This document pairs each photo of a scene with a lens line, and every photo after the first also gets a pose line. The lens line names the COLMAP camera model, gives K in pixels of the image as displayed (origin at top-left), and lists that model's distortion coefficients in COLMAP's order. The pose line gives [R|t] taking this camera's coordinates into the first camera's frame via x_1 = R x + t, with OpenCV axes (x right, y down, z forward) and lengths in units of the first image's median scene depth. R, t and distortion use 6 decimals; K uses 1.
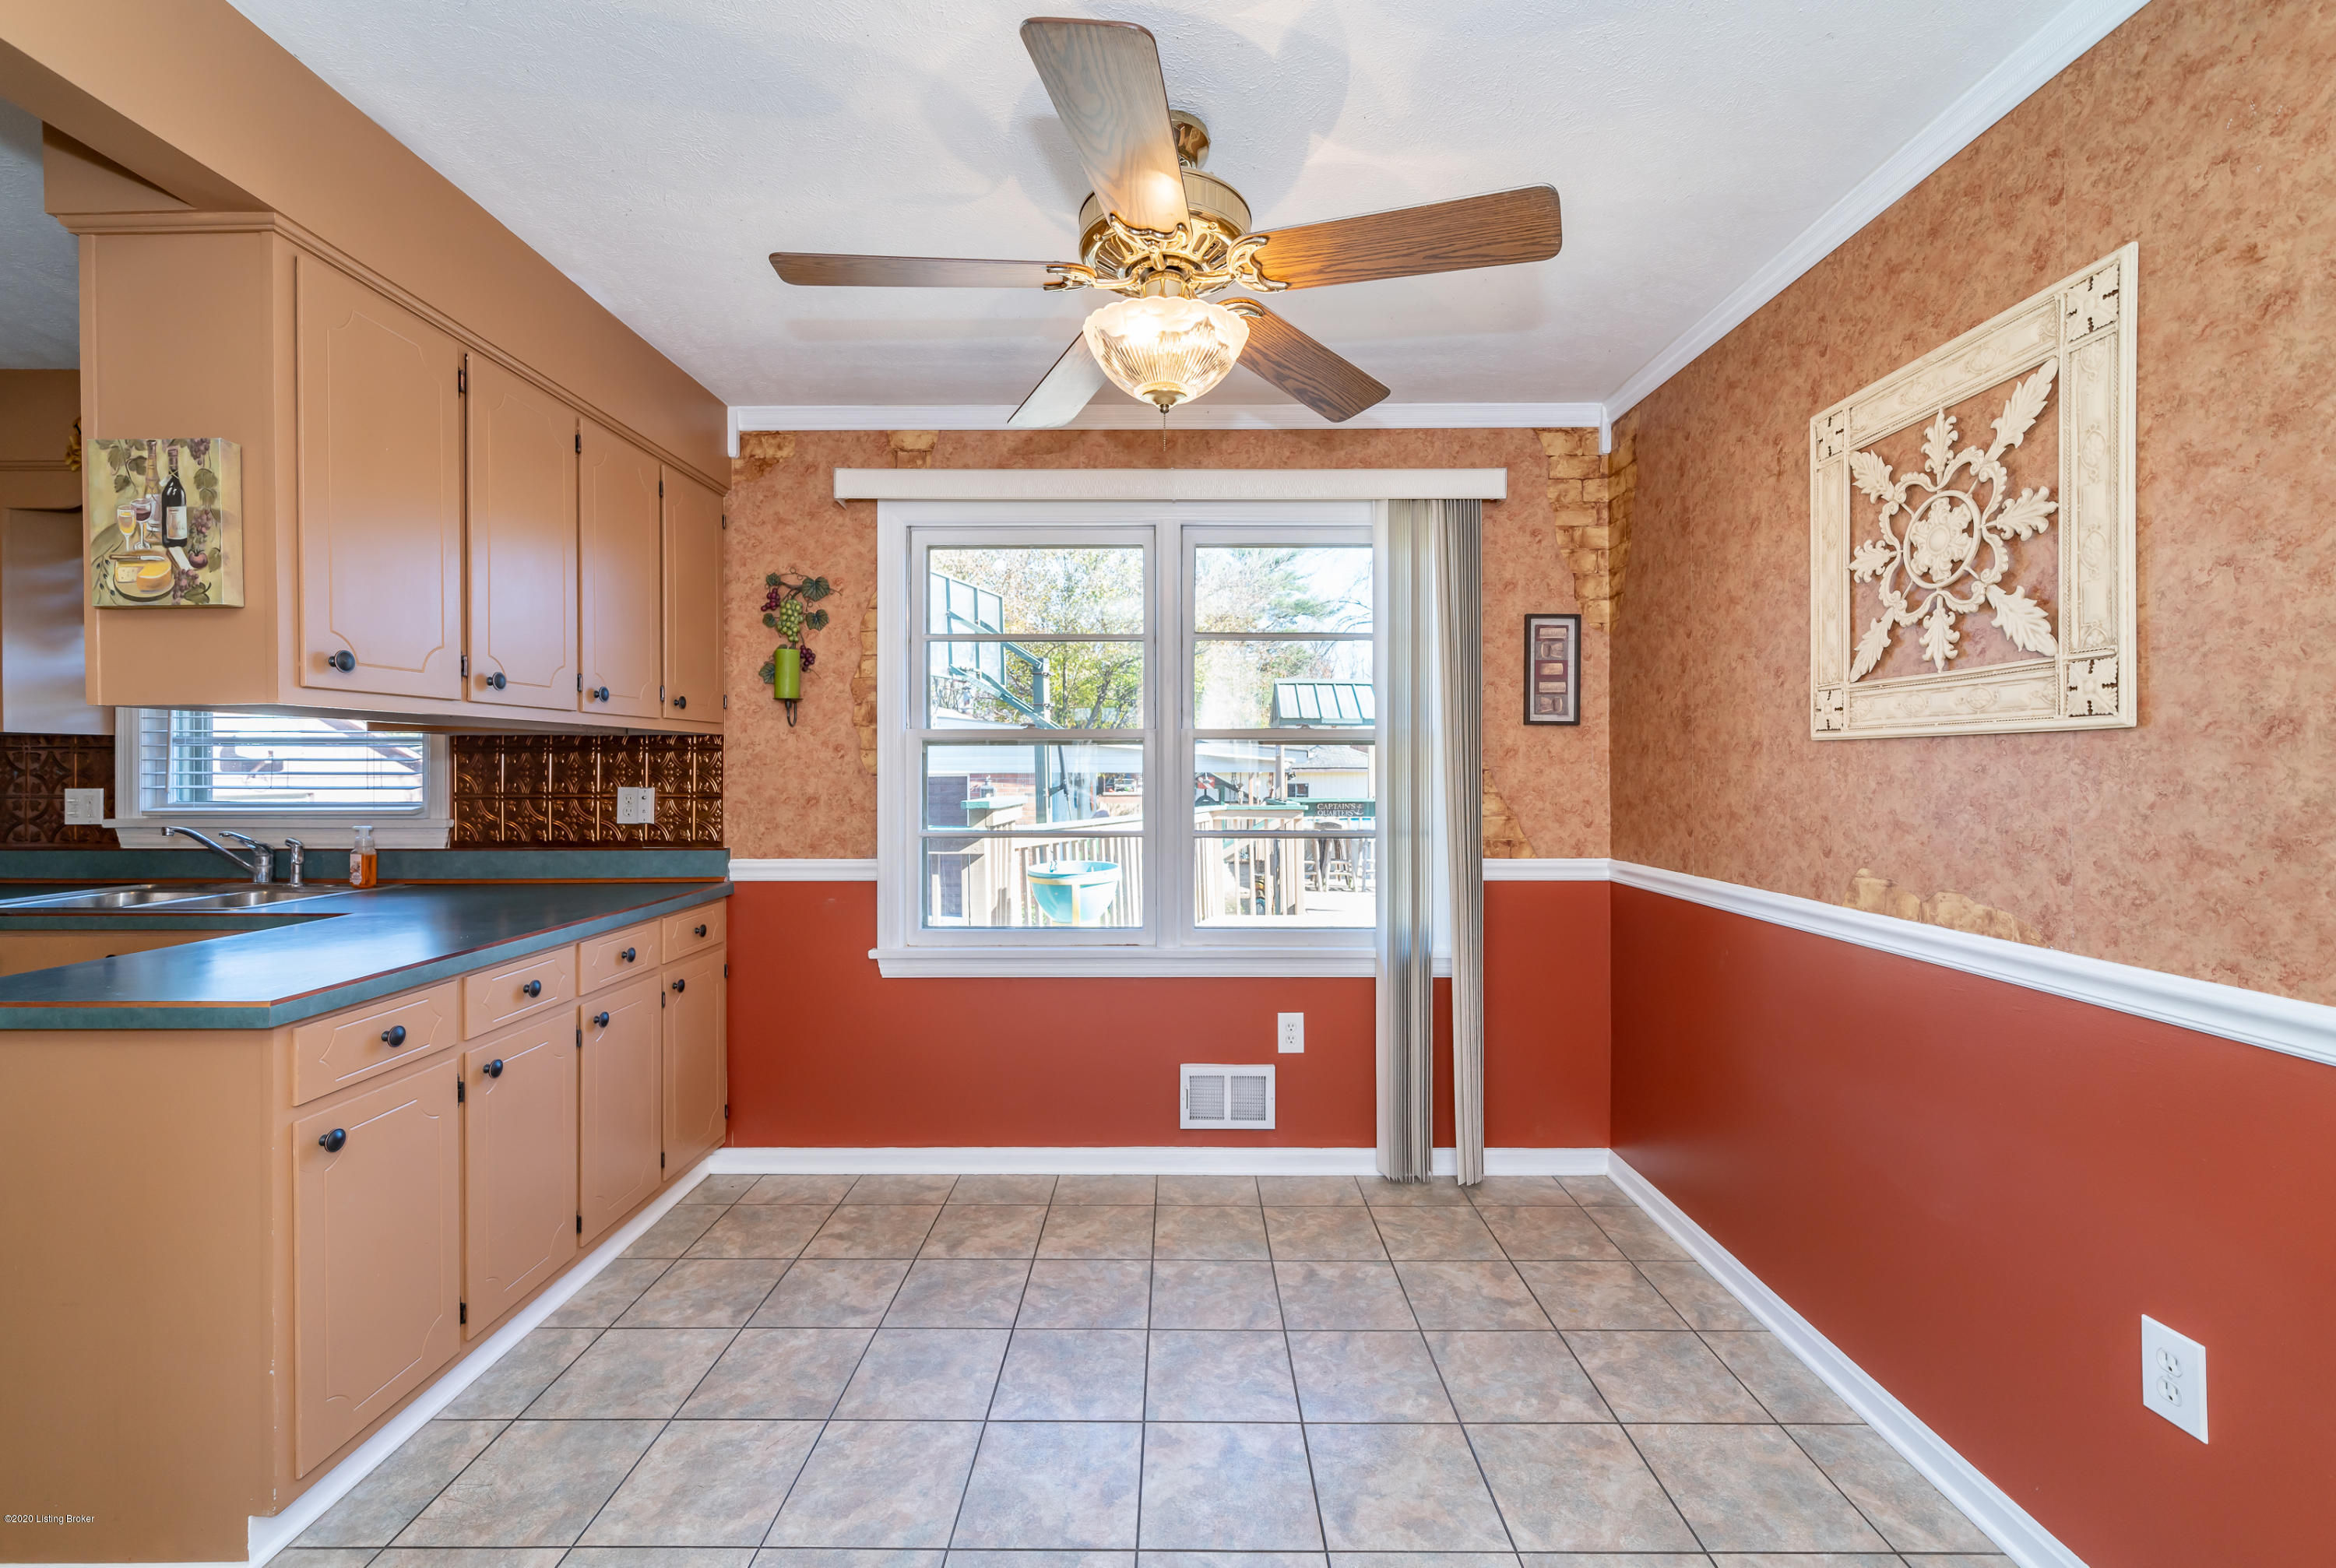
lens RADIAL K [[989.0, 0, 1169.5], [0, 989.0, 774.8], [0, 0, 1]] dist [0.003812, 0.000043]
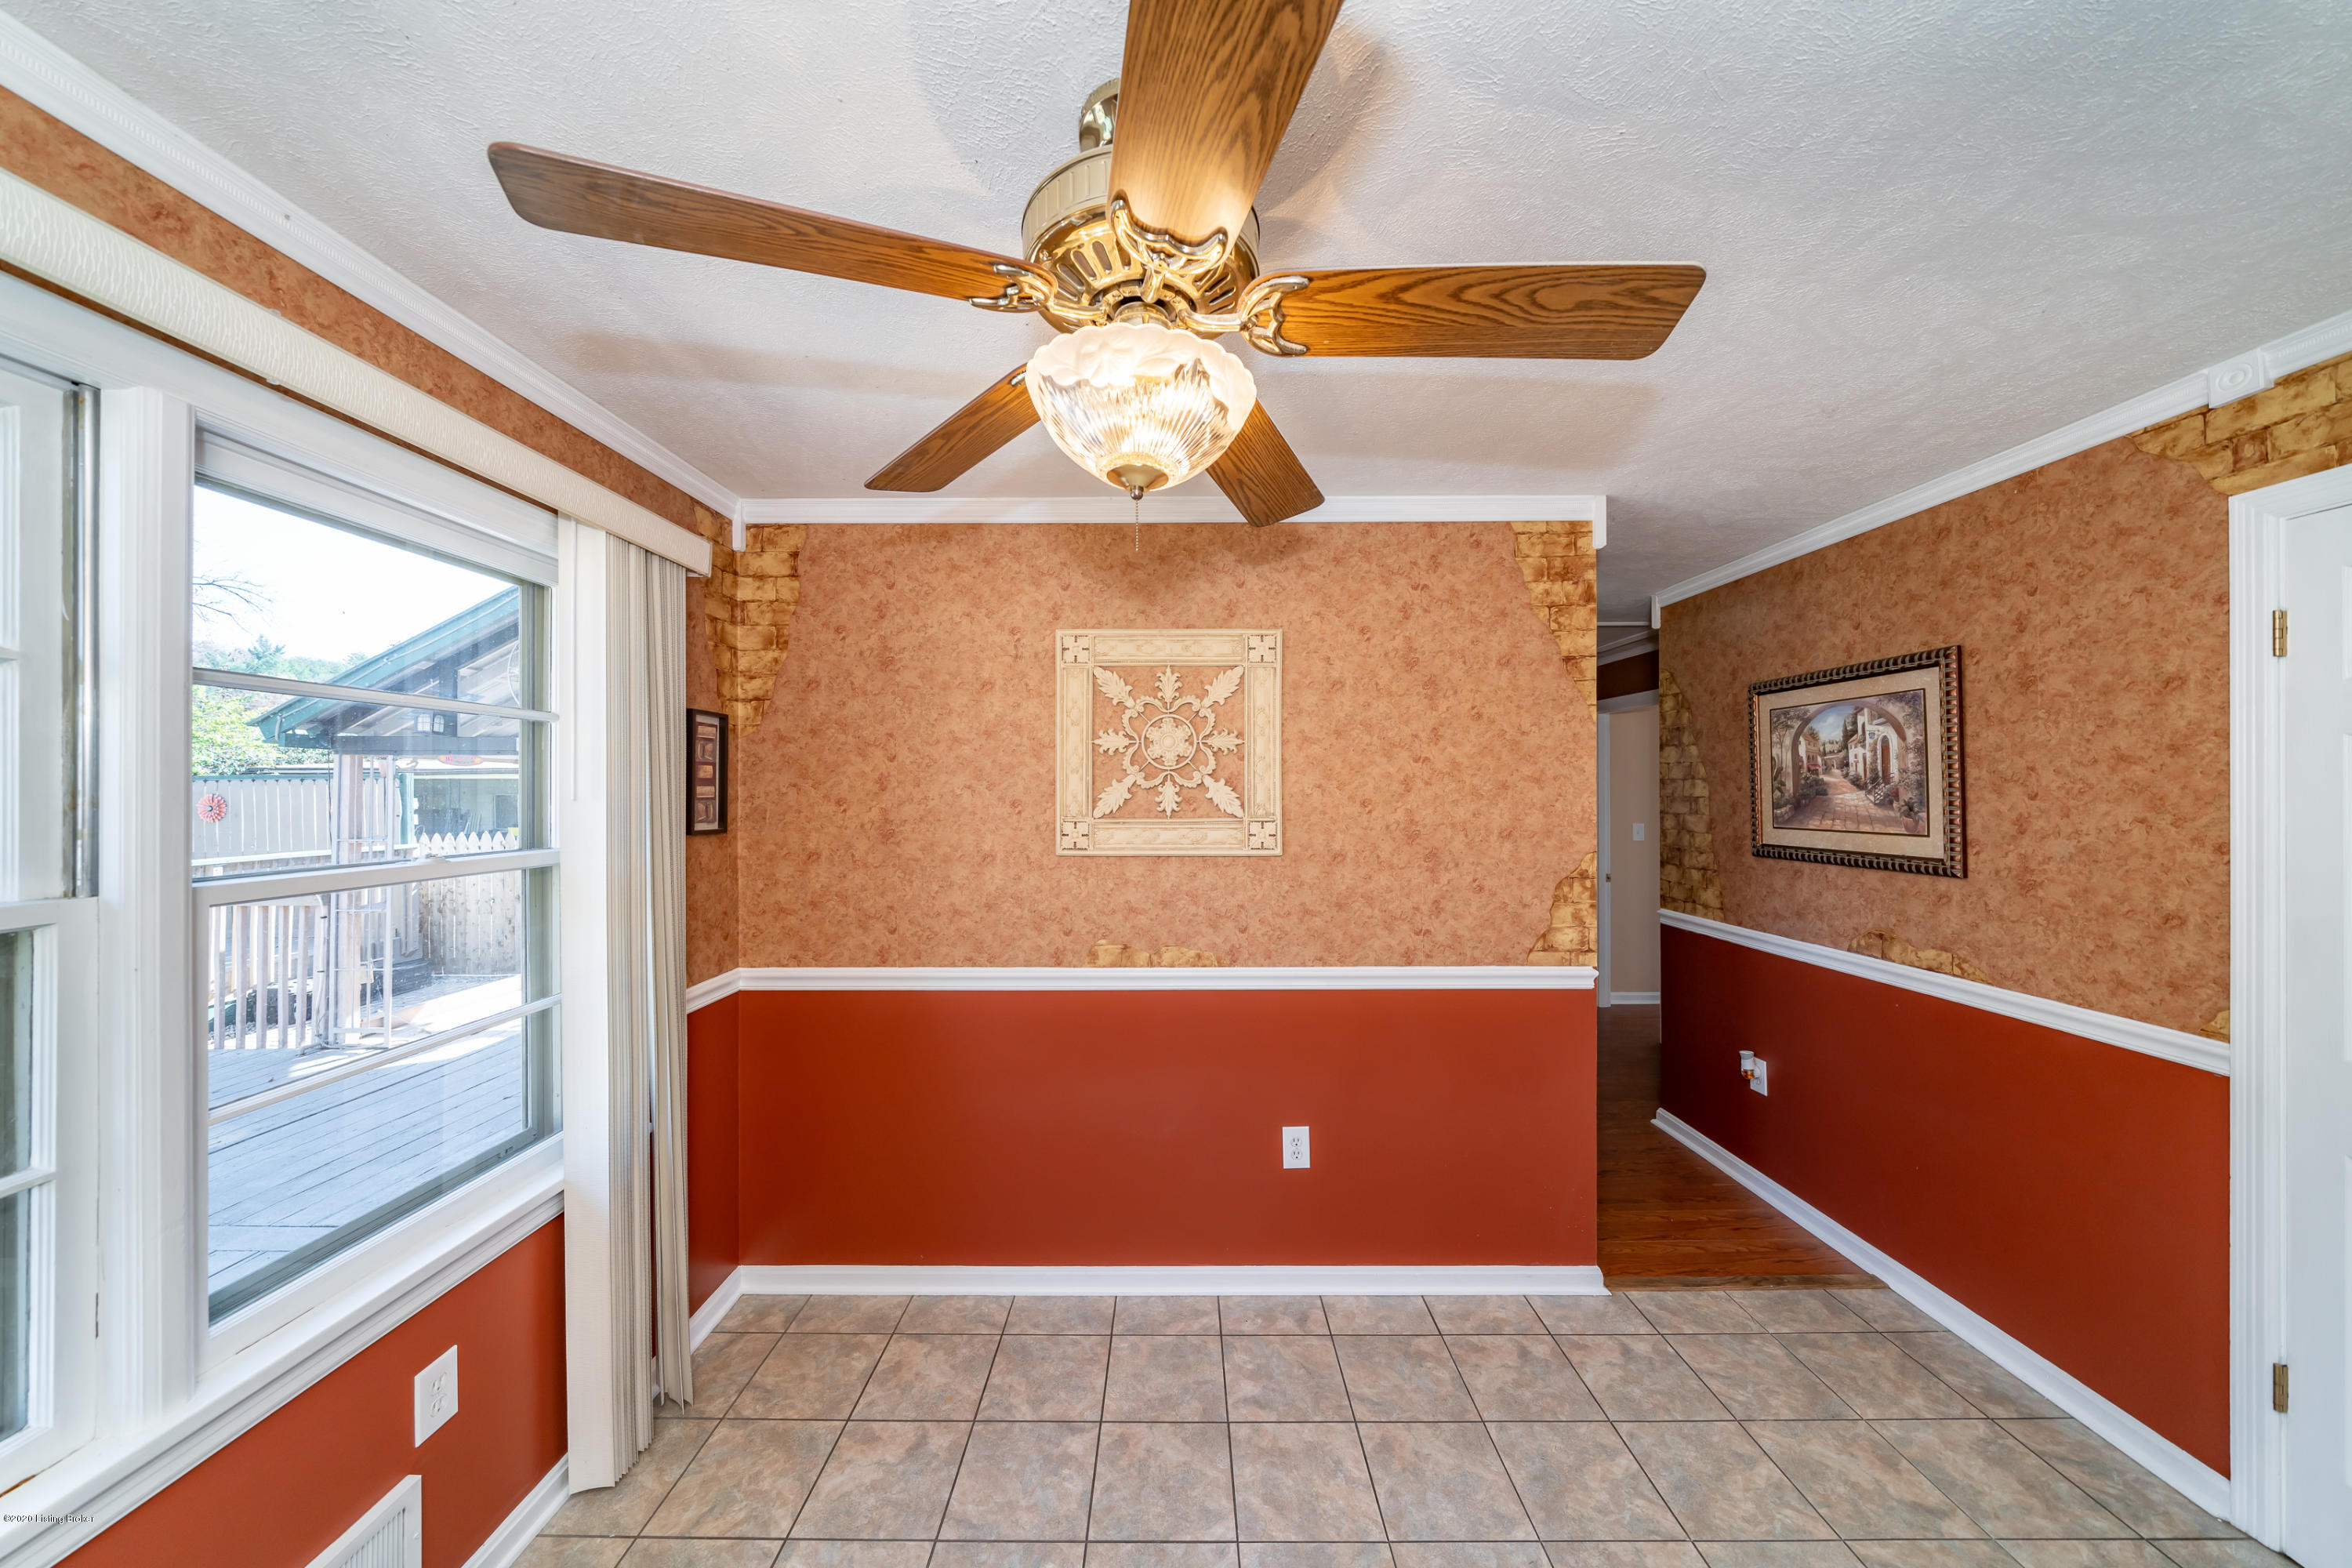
lens RADIAL K [[807.0, 0, 1180.1], [0, 807.0, 789.7], [0, 0, 1]] dist [-0.001267, -0.000036]
pose [[-0.018876, -0.000681, 0.999822, -0.582667], [0.004163, 0.999991, 0.000760, -0.146277], [-0.999813, 0.004177, -0.018873, 0.952244]]
